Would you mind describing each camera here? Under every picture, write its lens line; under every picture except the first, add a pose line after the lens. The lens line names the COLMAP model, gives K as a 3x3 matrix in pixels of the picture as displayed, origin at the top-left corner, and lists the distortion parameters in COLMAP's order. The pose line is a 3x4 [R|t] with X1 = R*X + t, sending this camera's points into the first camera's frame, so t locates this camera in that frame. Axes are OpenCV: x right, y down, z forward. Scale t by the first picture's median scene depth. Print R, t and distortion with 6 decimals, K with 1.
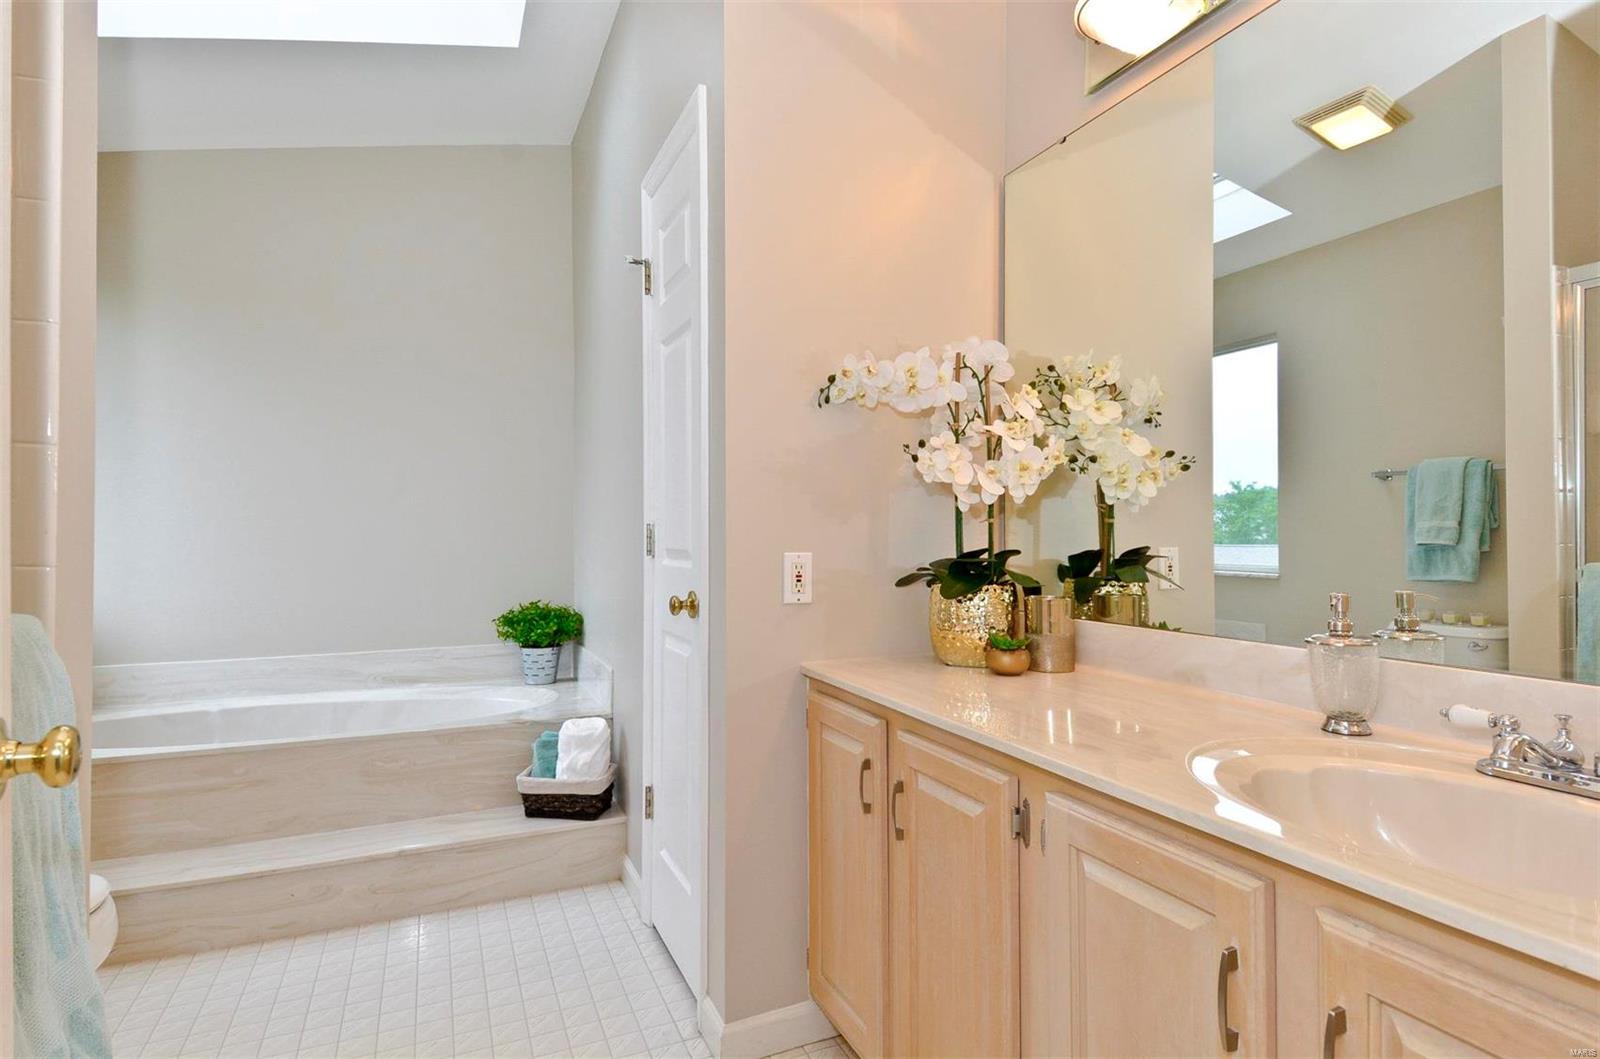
lens RADIAL K [[824.2, 0, 800.5], [0, 824.2, 532.7], [0, 0, 1]] dist [0.001941, 0.000070]
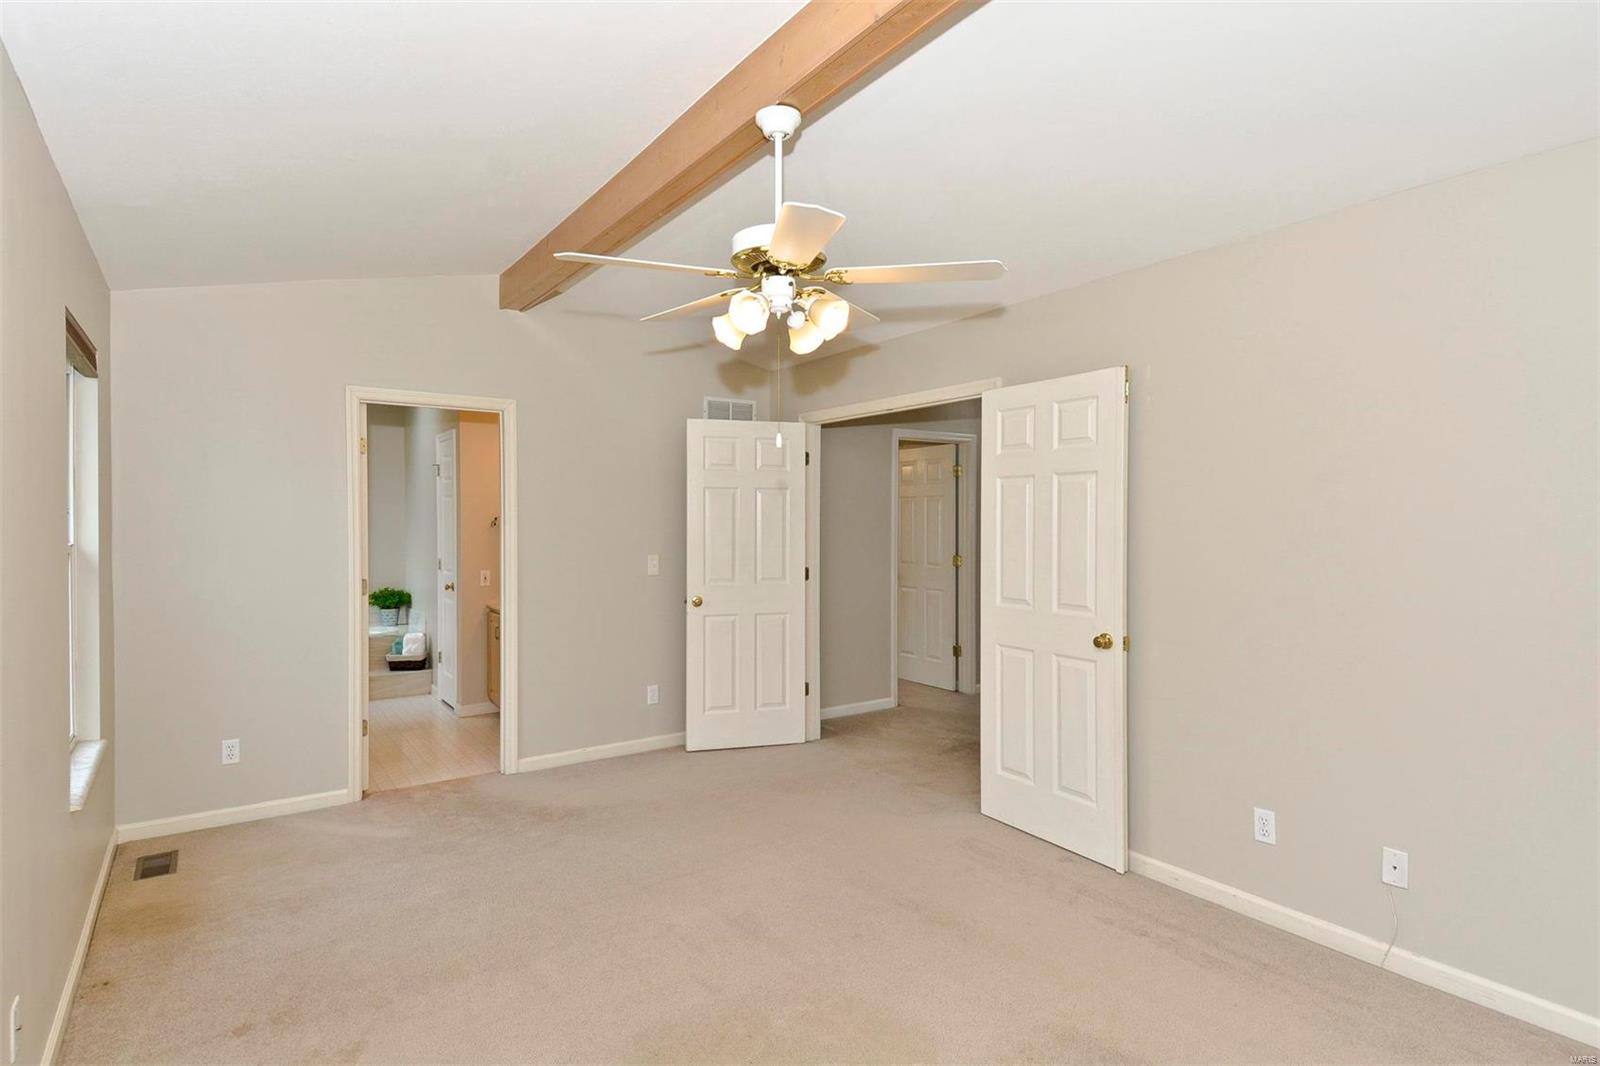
lens RADIAL K [[826.8, 0, 803.3], [0, 826.8, 536.9], [0, 0, 1]] dist [0.021580, -0.002078]
pose [[0.979436, -0.003072, 0.201734, 0.406457], [-0.001537, 0.999741, 0.022688, -0.133509], [-0.201752, -0.022532, 0.979178, -1.781690]]
